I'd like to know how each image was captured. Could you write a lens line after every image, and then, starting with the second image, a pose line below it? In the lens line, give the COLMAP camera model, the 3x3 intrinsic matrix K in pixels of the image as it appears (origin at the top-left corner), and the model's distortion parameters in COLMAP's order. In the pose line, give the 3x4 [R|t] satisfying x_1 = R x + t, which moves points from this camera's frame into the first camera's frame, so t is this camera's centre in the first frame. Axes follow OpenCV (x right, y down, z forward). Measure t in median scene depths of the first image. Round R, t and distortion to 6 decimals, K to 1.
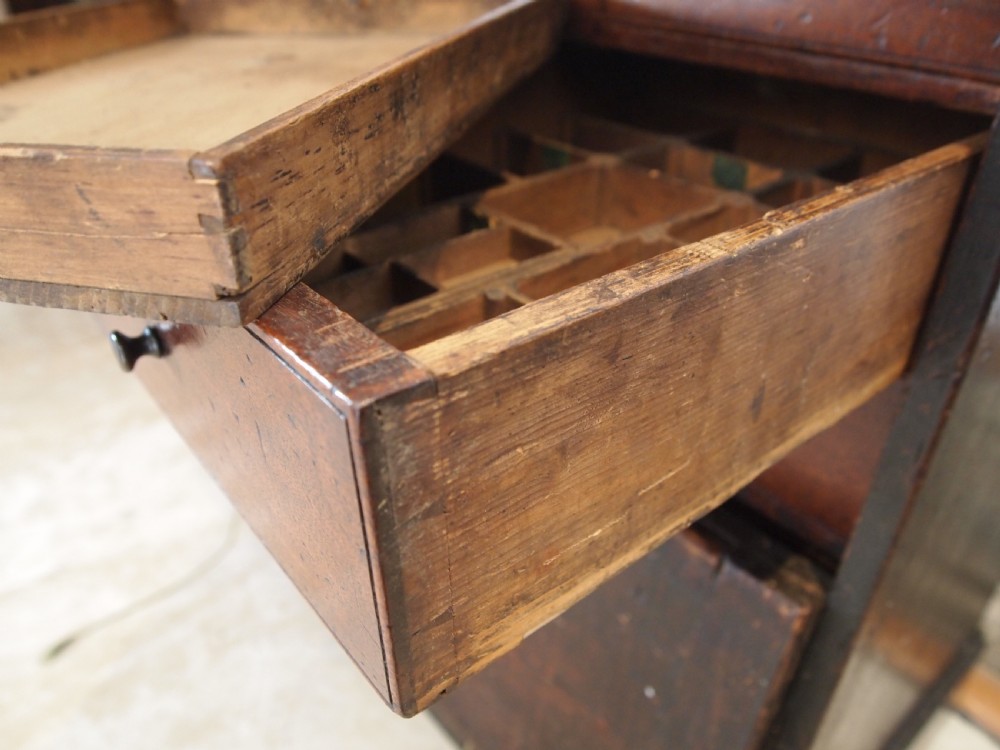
lens RADIAL K [[765.4, 0, 500.0], [0, 765.4, 375.0], [0, 0, 1]] dist [-0.042674, -0.000295]
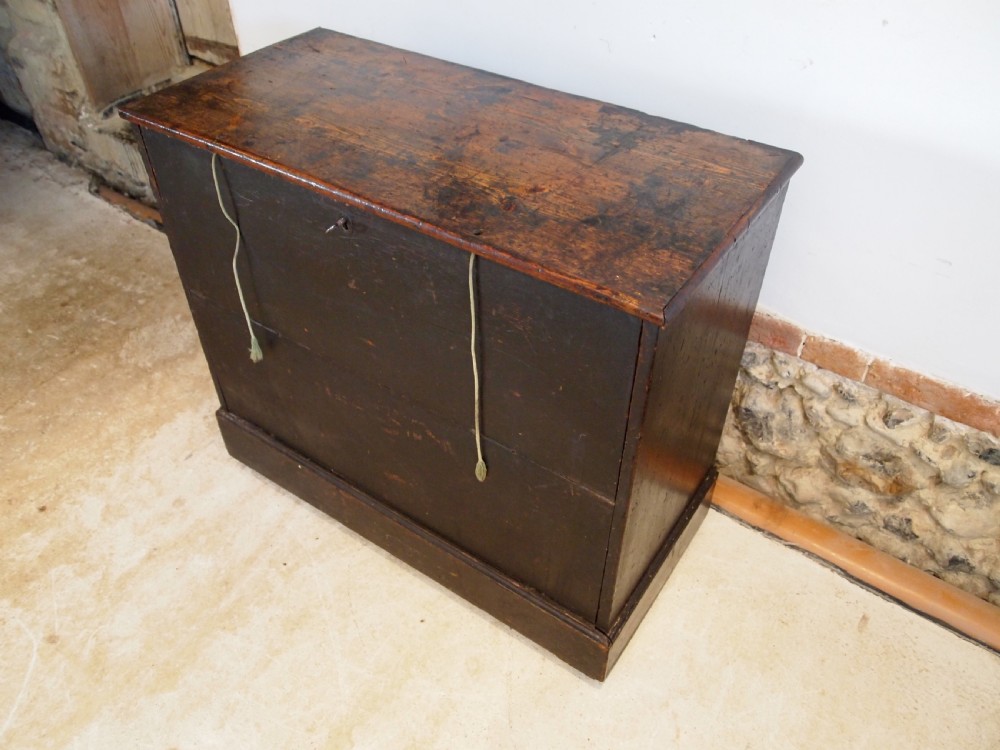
lens RADIAL K [[799.4, 0, 500.0], [0, 799.4, 375.0], [0, 0, 1]] dist [-0.049662, 0.002972]
pose [[0.963464, -0.200203, 0.177923, -0.553932], [0.159868, 0.962833, 0.217705, -1.208699], [-0.214895, -0.181307, 0.959660, -2.282205]]
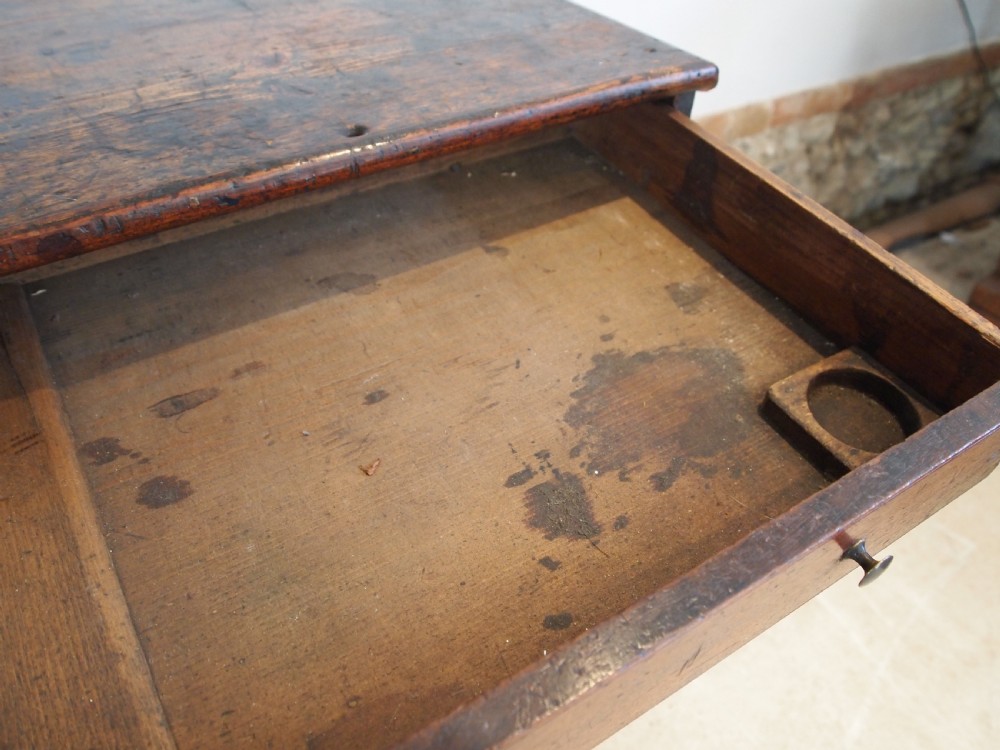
lens RADIAL K [[785.9, 0, 500.1], [0, 785.9, 377.0], [0, 0, 1]] dist [-0.047640, 0.002086]
pose [[0.108131, -0.671000, 0.733531, -1.347765], [0.491076, 0.677602, 0.547449, -1.445691], [-0.864380, 0.301023, 0.402781, 0.626564]]
